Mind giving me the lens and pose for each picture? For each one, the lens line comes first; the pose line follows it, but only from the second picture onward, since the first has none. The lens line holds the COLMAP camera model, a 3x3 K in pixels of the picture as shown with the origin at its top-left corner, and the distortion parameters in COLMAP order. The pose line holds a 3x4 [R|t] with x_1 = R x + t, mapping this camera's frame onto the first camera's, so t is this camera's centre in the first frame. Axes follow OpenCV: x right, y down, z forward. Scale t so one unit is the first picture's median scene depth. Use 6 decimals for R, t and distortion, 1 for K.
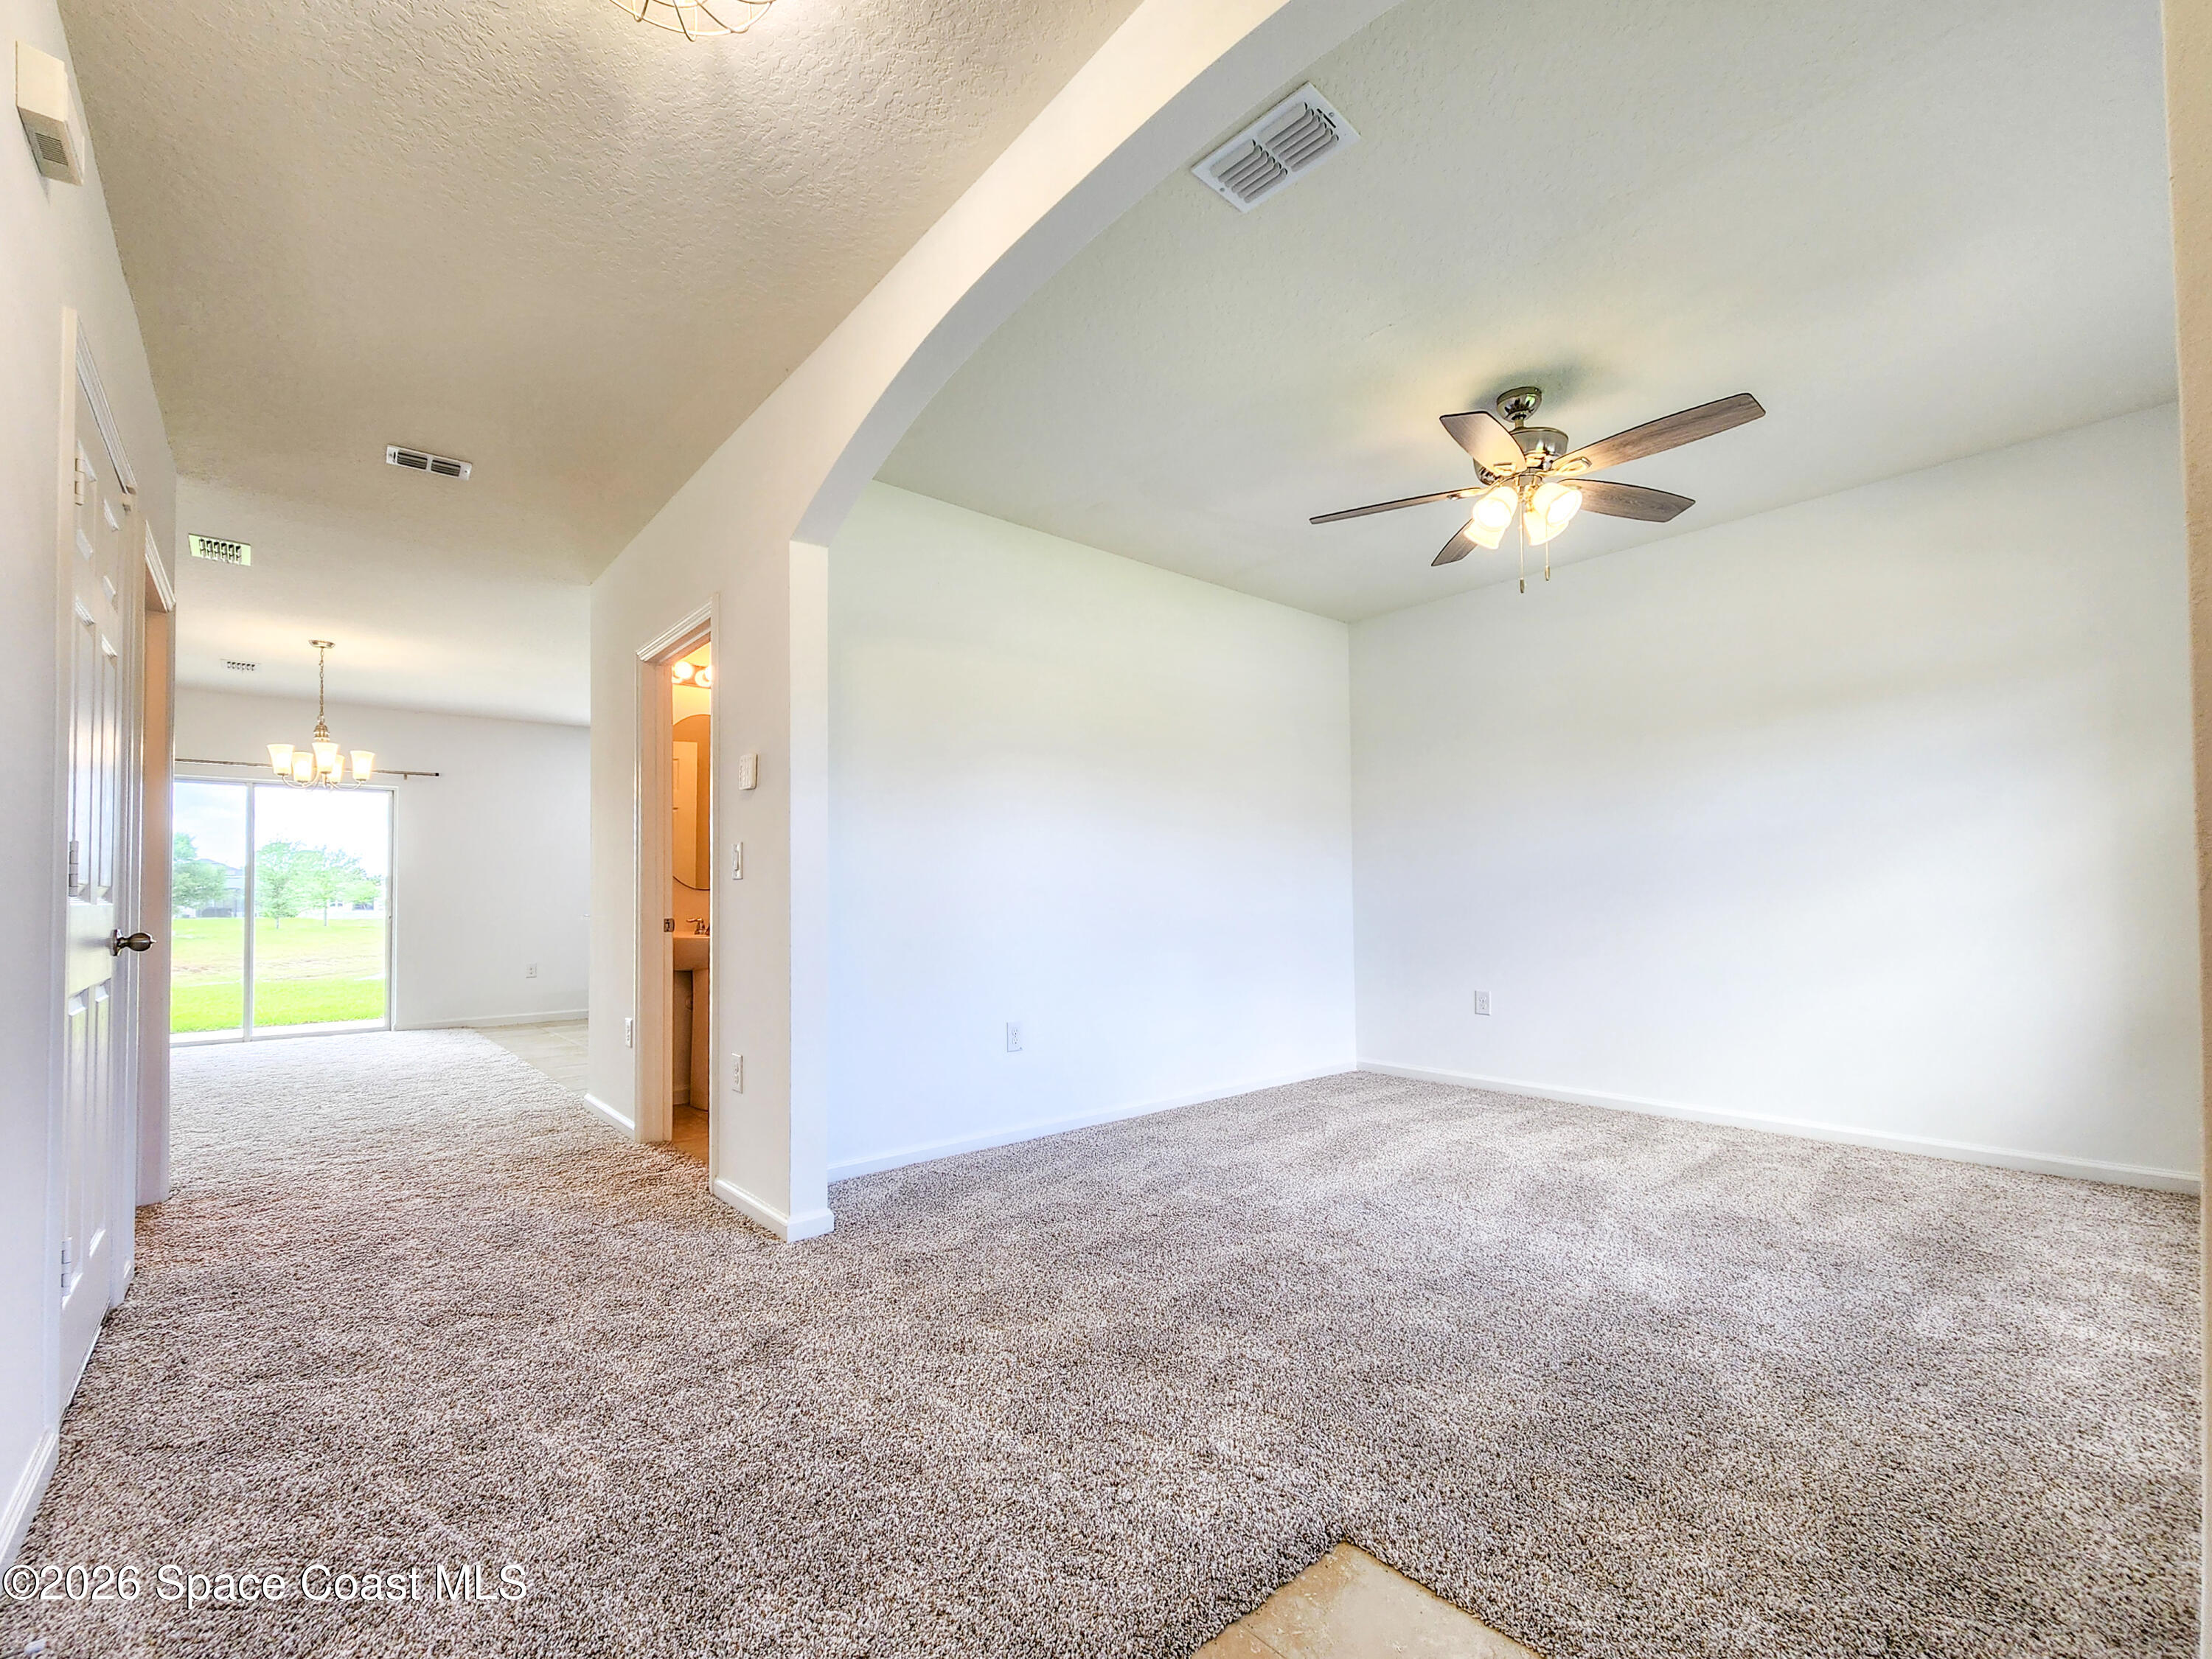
lens RADIAL K [[986.9, 0, 1107.7], [0, 986.9, 887.1], [0, 0, 1]] dist [-0.000337, -0.000005]
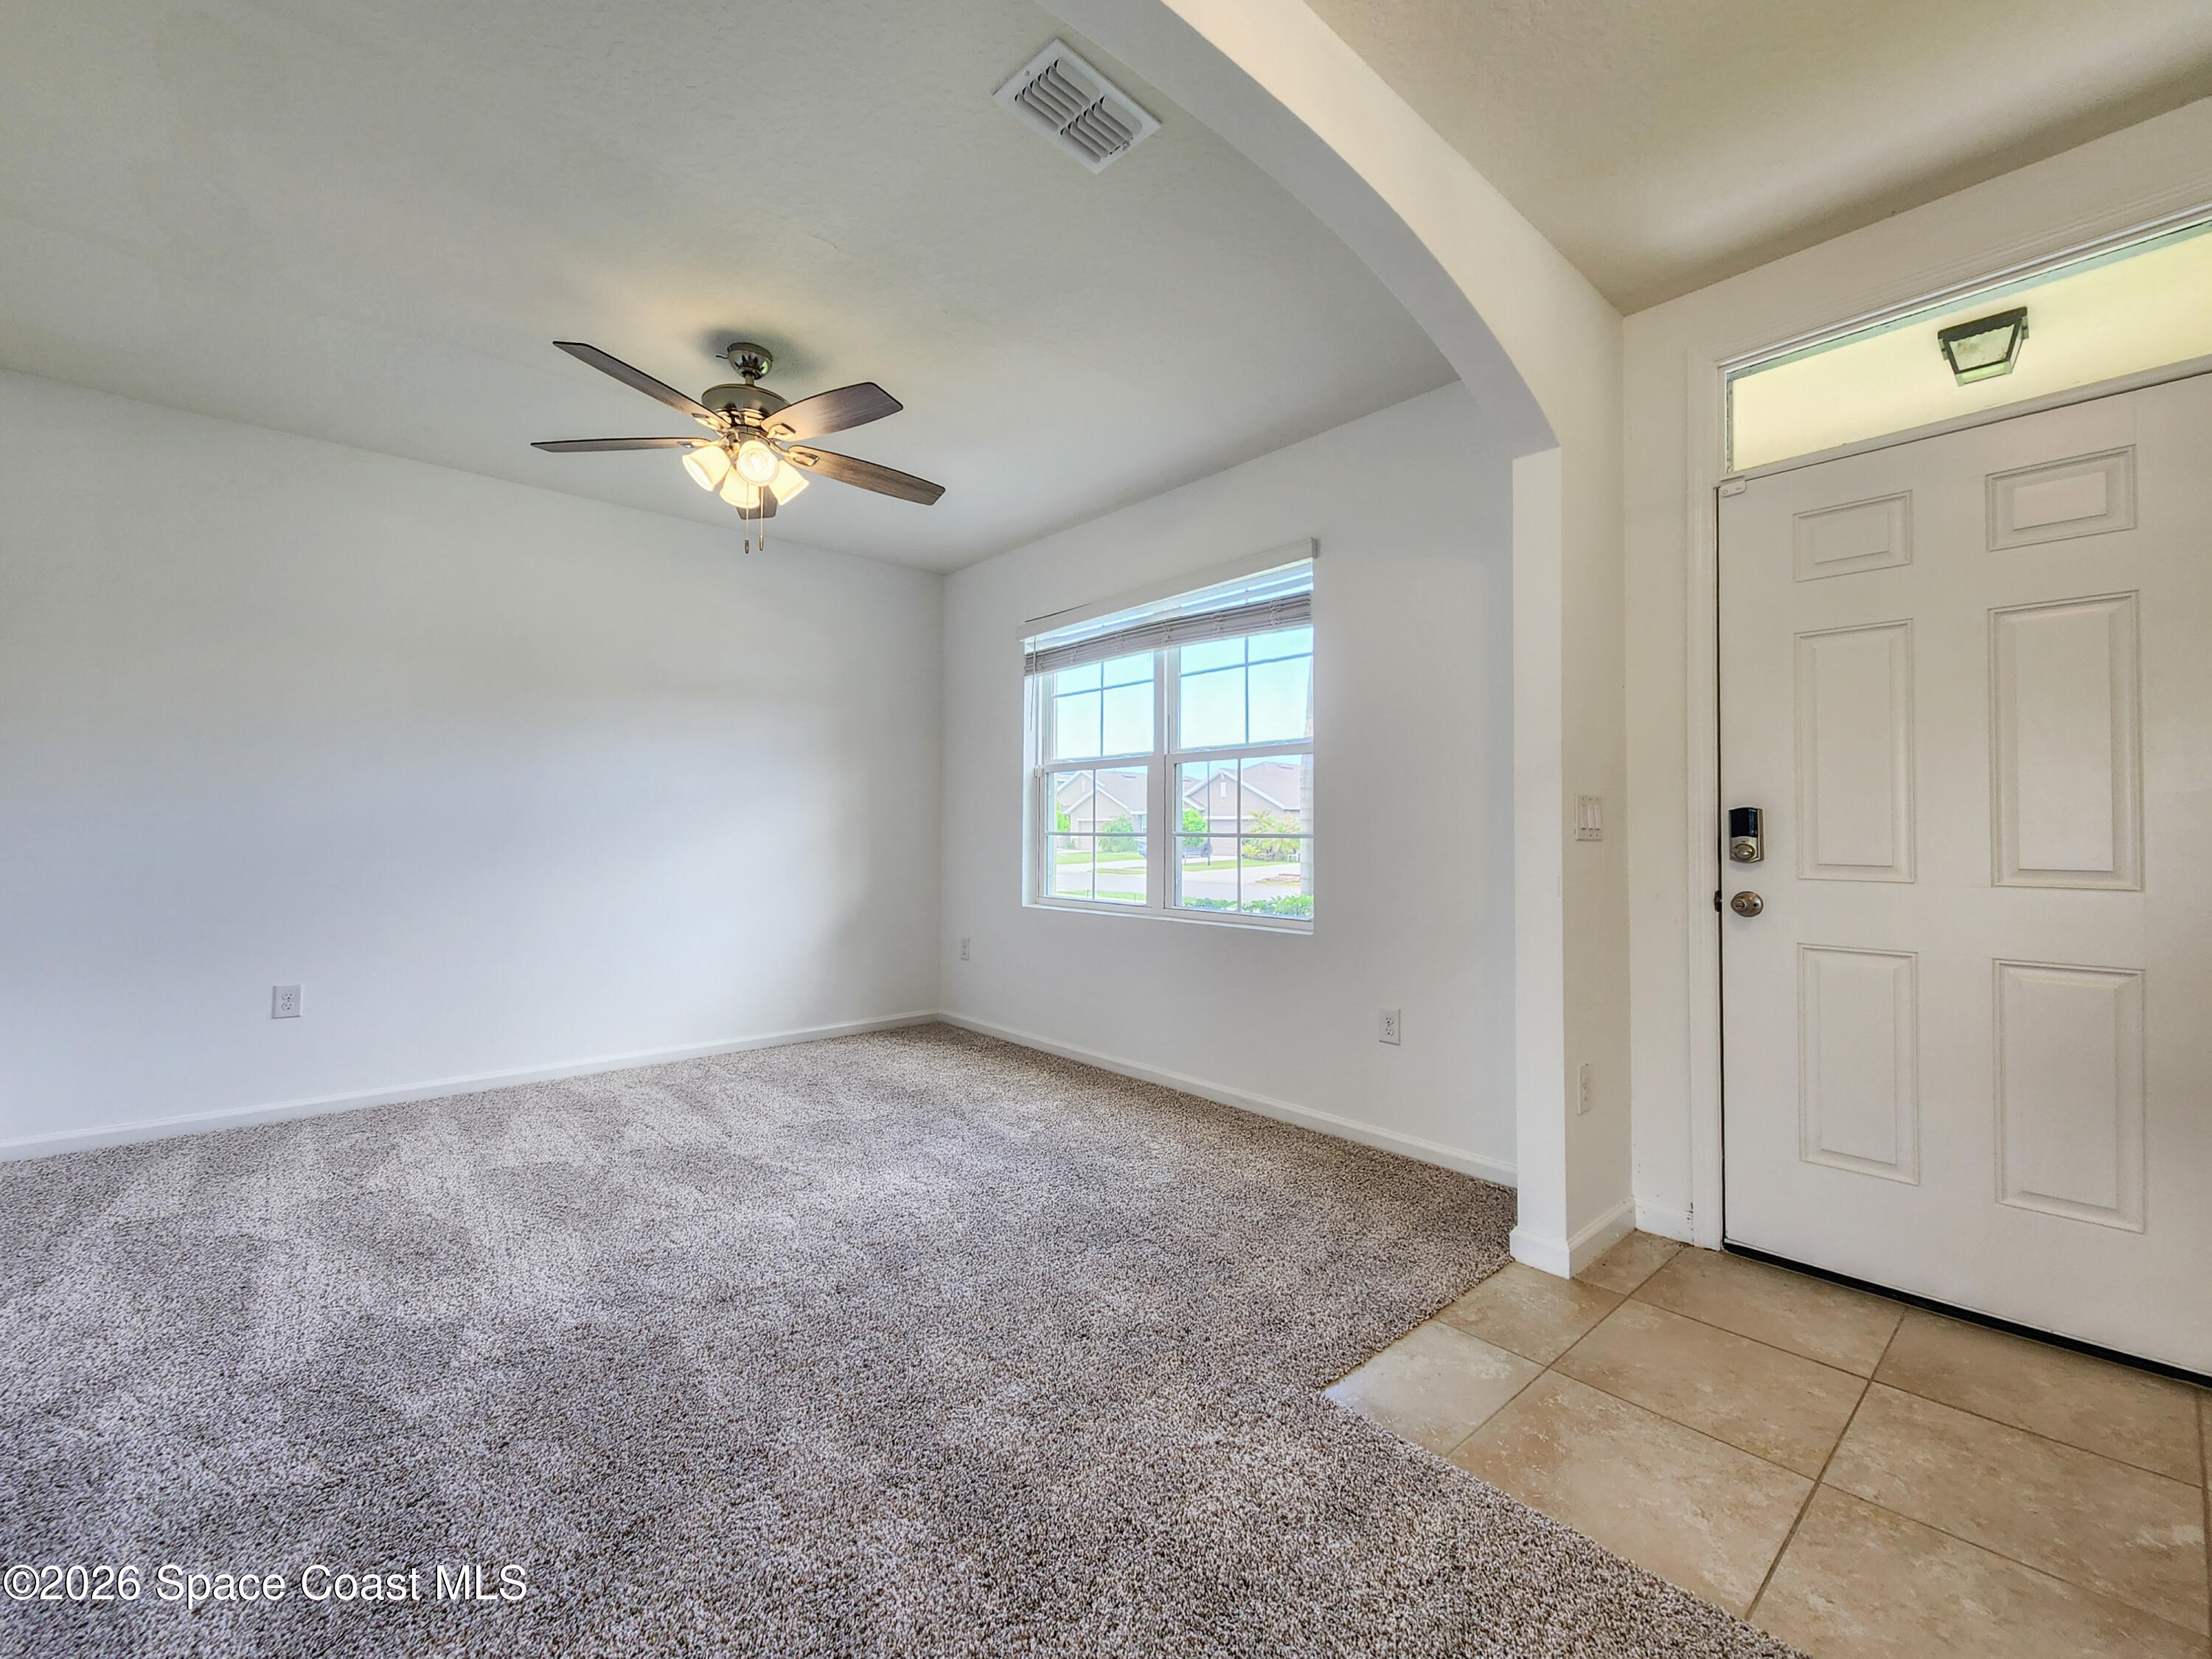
lens RADIAL K [[891.1, 0, 1105.8], [0, 891.1, 819.7], [0, 0, 1]] dist [-0.001332, -0.000118]
pose [[-0.017504, 0.027532, 0.999468, -0.421329], [-0.022111, 0.999366, -0.027917, -0.016031], [-0.999602, -0.022588, -0.016884, 0.598213]]
